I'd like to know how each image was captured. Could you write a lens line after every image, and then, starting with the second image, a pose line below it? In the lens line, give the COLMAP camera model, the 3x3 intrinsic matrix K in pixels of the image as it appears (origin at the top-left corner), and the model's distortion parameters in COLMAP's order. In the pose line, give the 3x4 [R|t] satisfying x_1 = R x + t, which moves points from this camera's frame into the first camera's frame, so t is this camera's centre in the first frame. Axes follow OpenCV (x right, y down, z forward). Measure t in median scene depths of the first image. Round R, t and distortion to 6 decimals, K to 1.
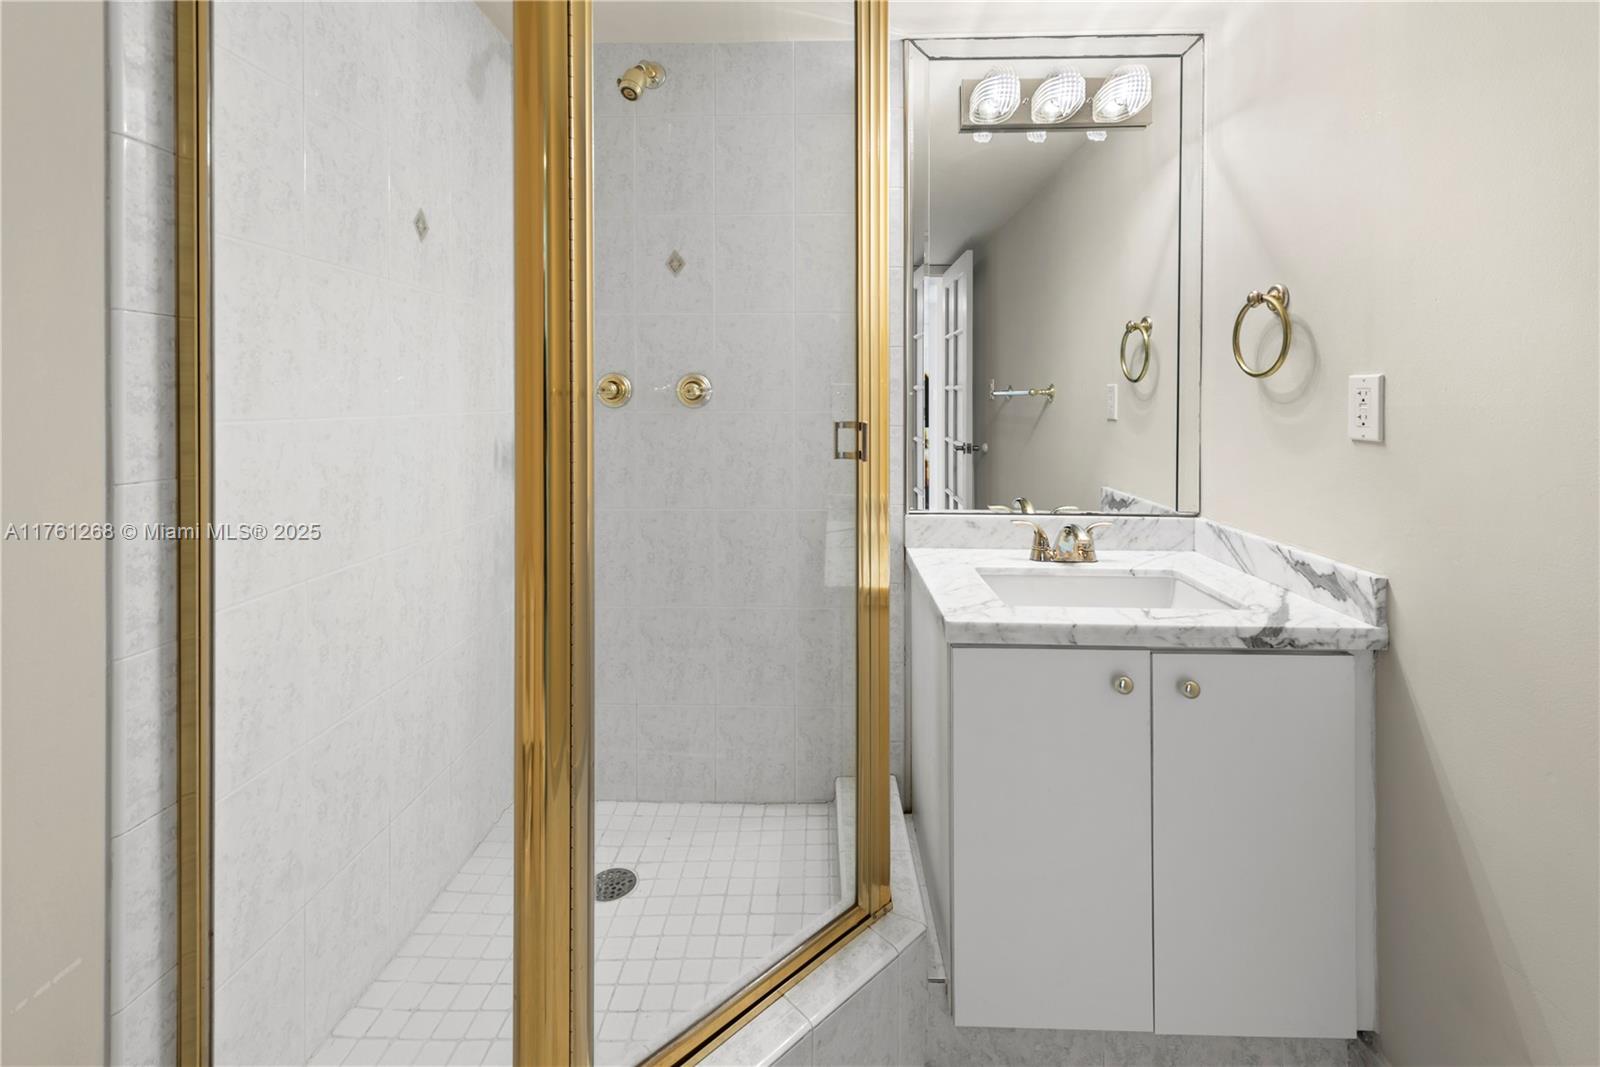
lens RADIAL K [[679.1, 0, 802.7], [0, 679.1, 394.8], [0, 0, 1]] dist [0.002611, 0.000530]
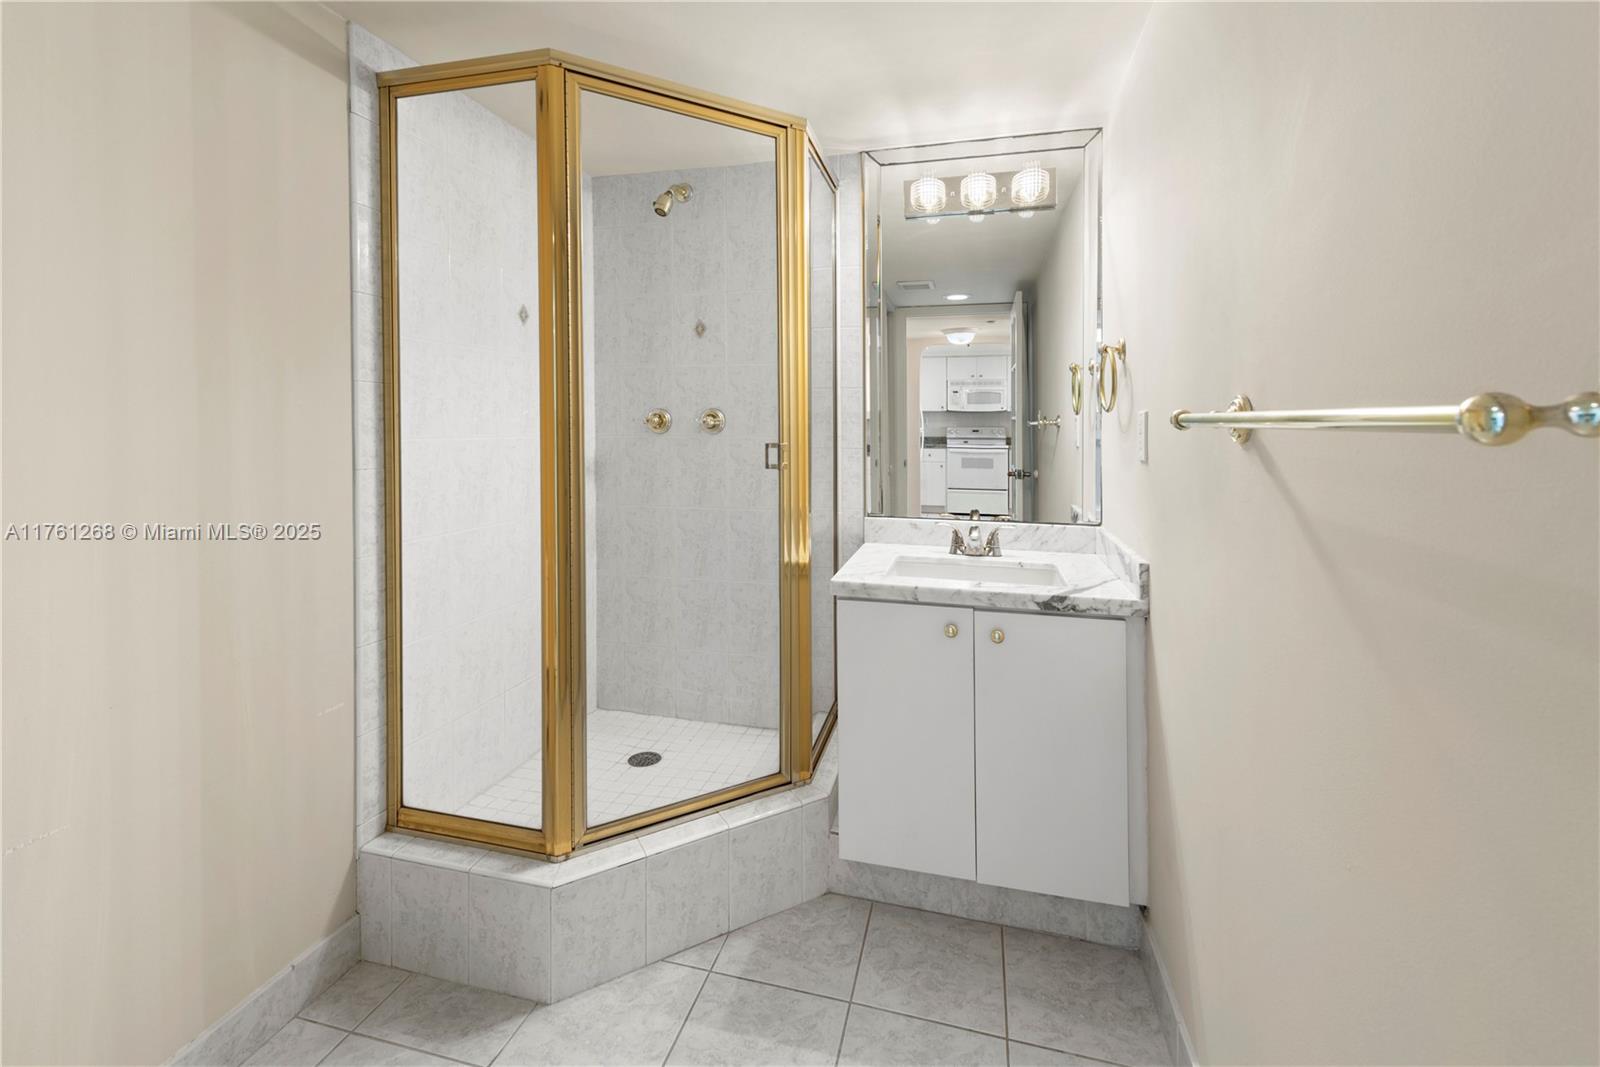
lens RADIAL K [[679.4, 0, 799.6], [0, 679.4, 432.4], [0, 0, 1]] dist [0.000306, 0.000041]
pose [[0.973357, 0.004384, -0.229254, 0.464860], [-0.001694, 0.999927, 0.011928, -0.001551], [0.229289, -0.011222, 0.973294, -0.417388]]
